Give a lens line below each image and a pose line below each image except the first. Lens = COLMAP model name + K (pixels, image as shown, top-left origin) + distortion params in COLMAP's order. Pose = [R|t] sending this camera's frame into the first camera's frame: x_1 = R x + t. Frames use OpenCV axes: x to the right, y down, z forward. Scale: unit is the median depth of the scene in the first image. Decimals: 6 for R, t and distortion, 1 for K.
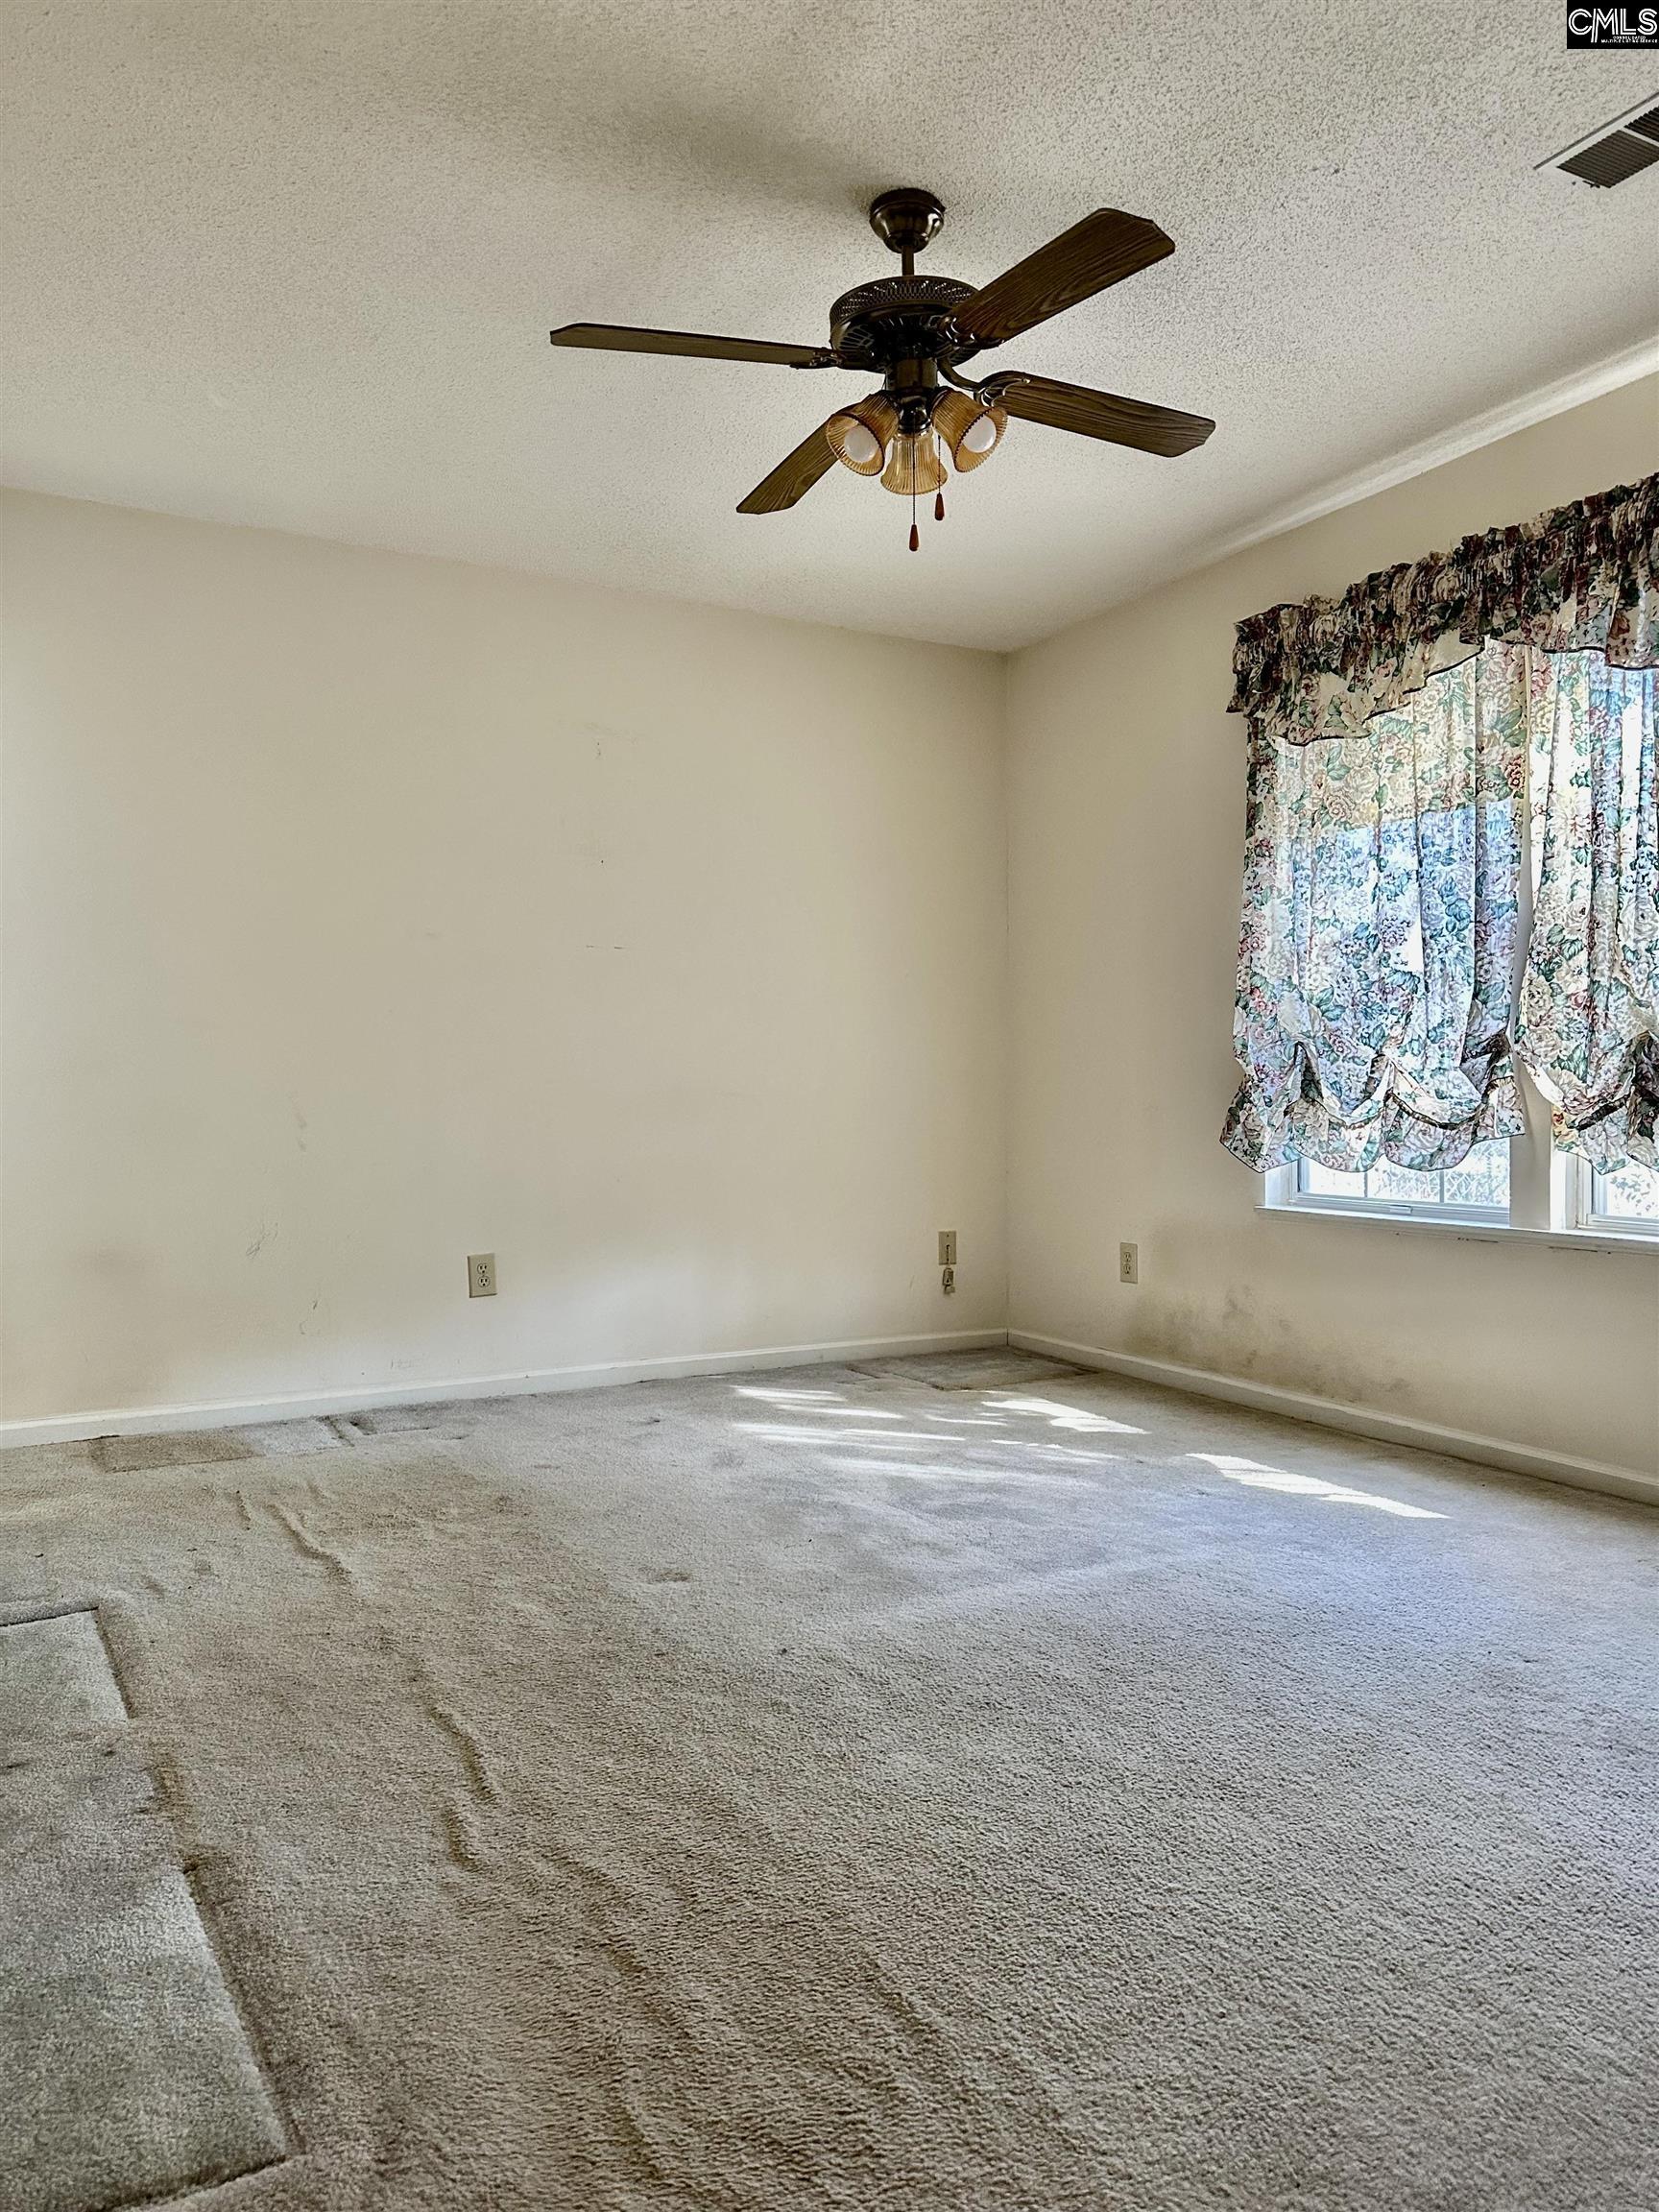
lens RADIAL K [[1547.7, 0, 829.6], [0, 1547.7, 1100.8], [0, 0, 1]] dist [0.166273, -0.323708]
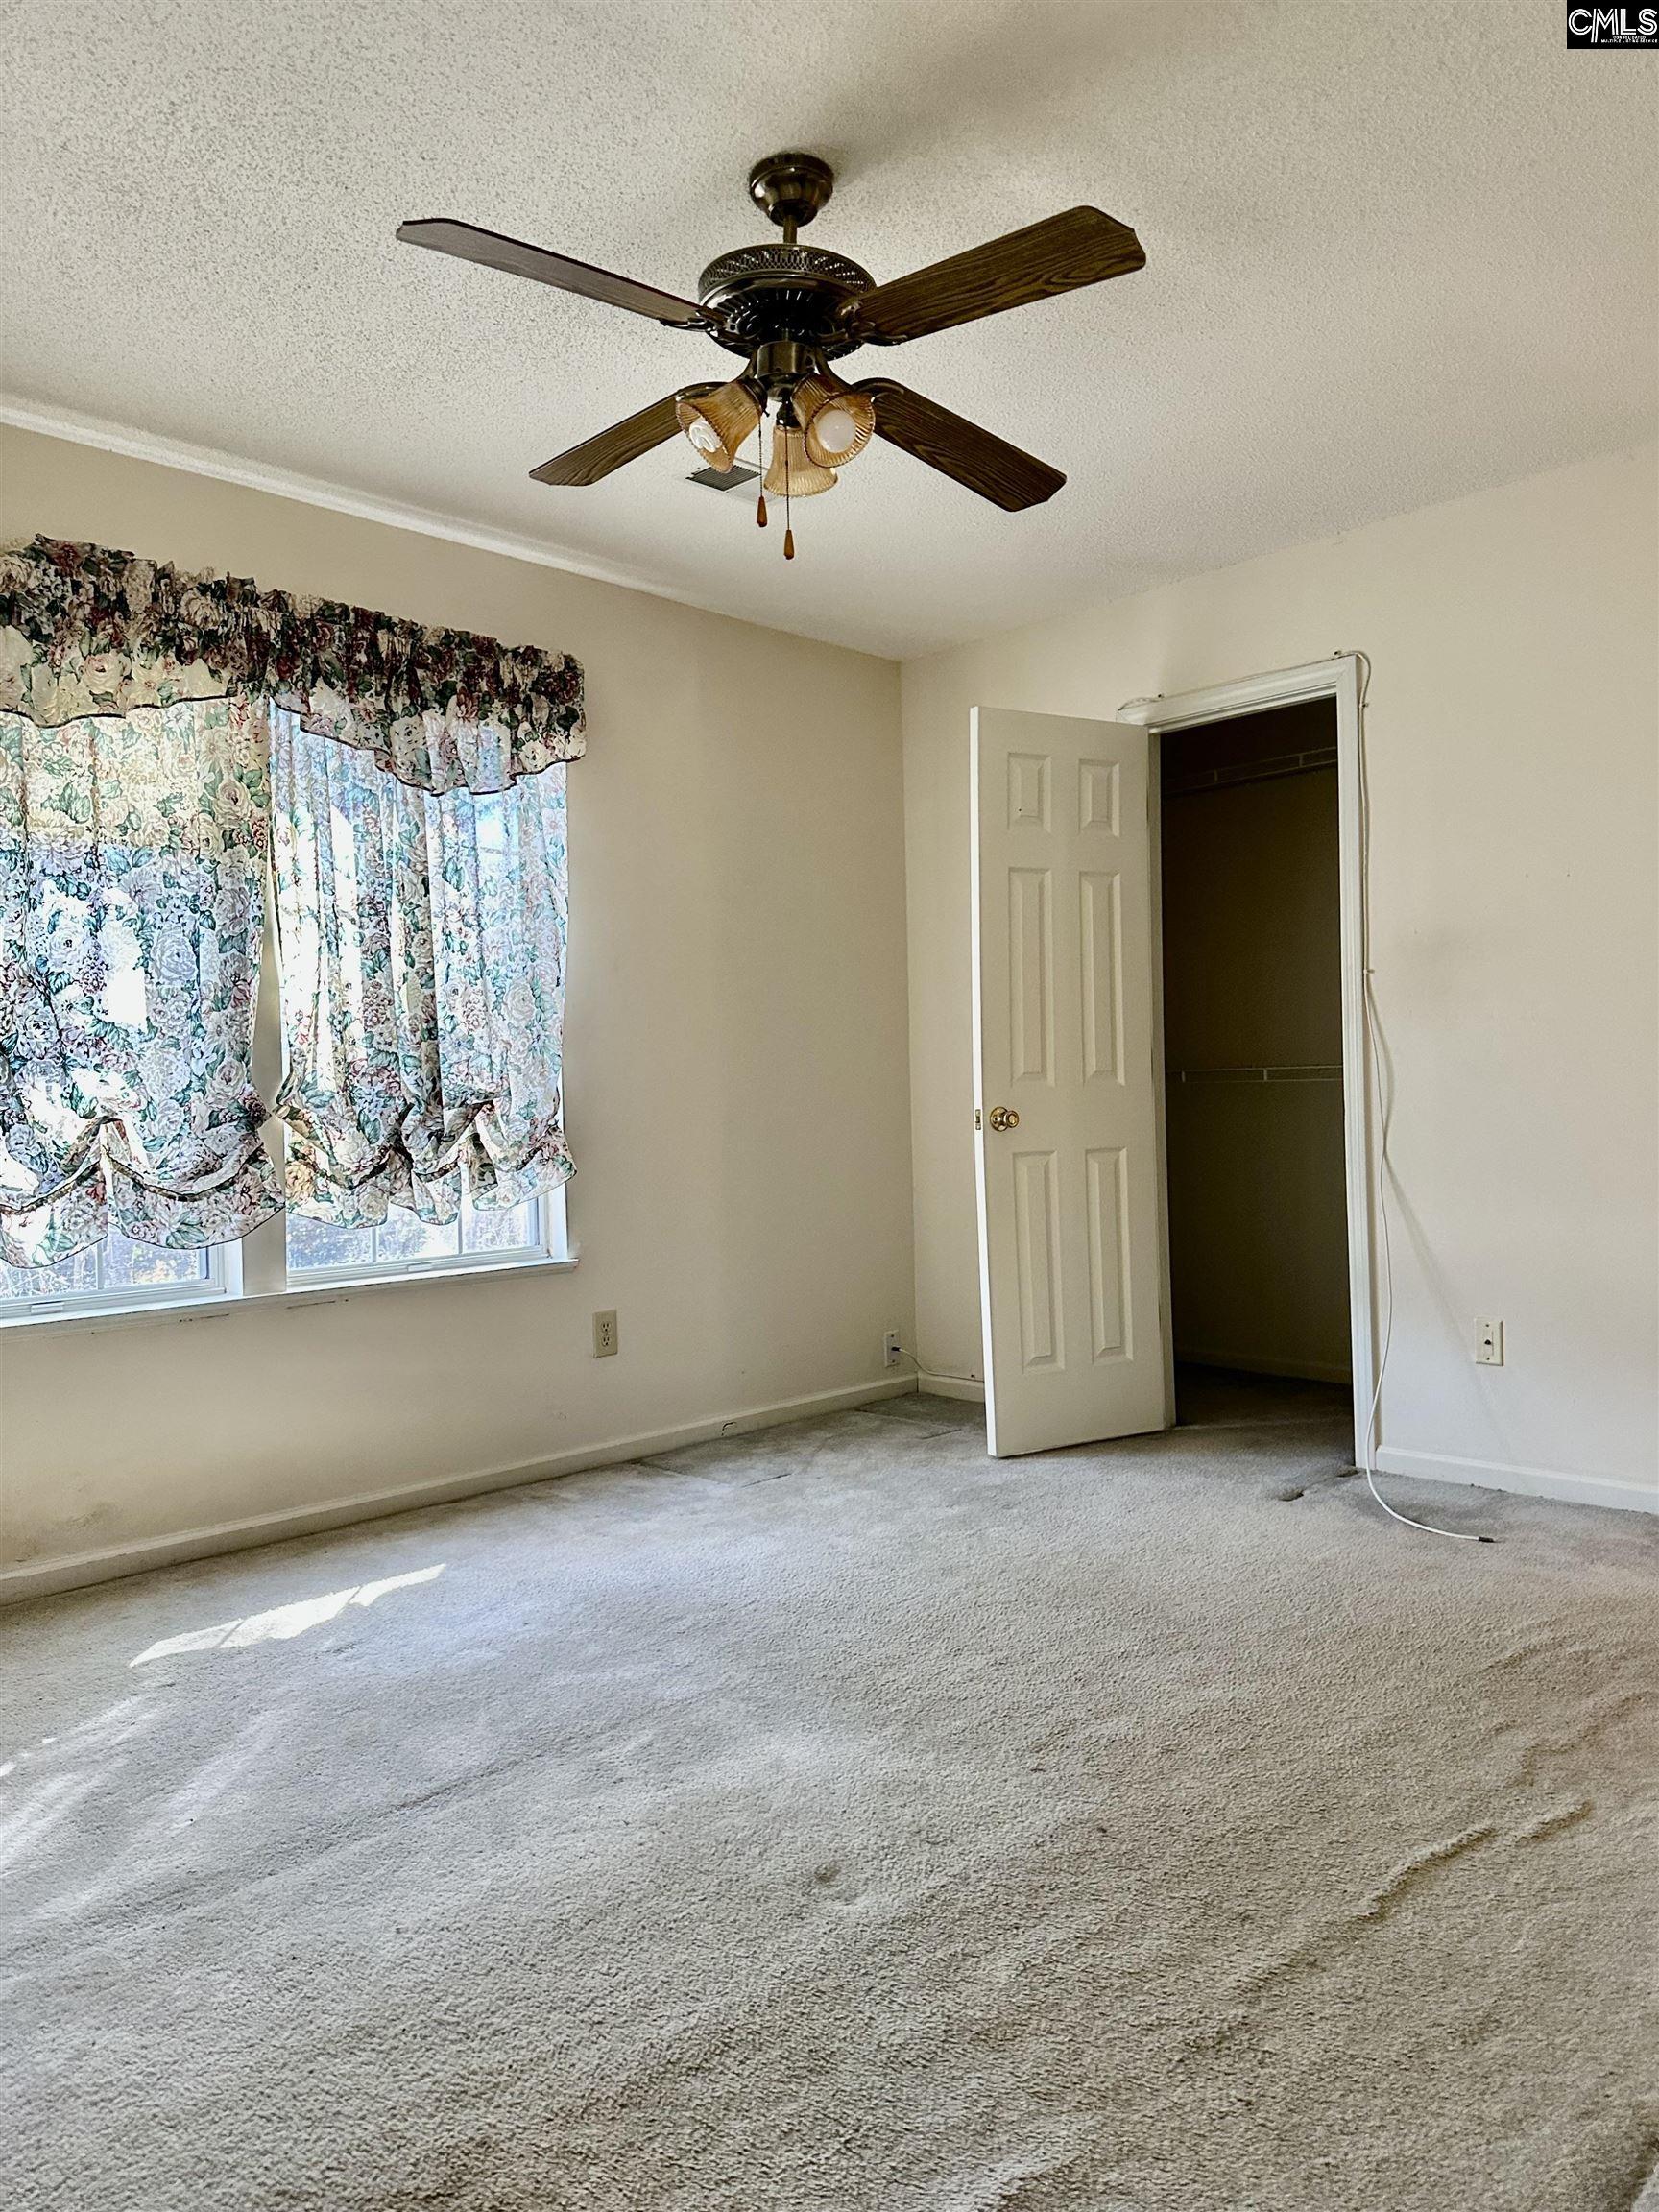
lens RADIAL K [[1547.7, 0, 829.6], [0, 1547.7, 1100.8], [0, 0, 1]] dist [0.166273, -0.323708]
pose [[-0.323088, 0.023309, 0.946082, -0.851018], [0.000656, 0.999702, -0.024406, -0.010910], [-0.946369, -0.007265, -0.323007, 1.394997]]
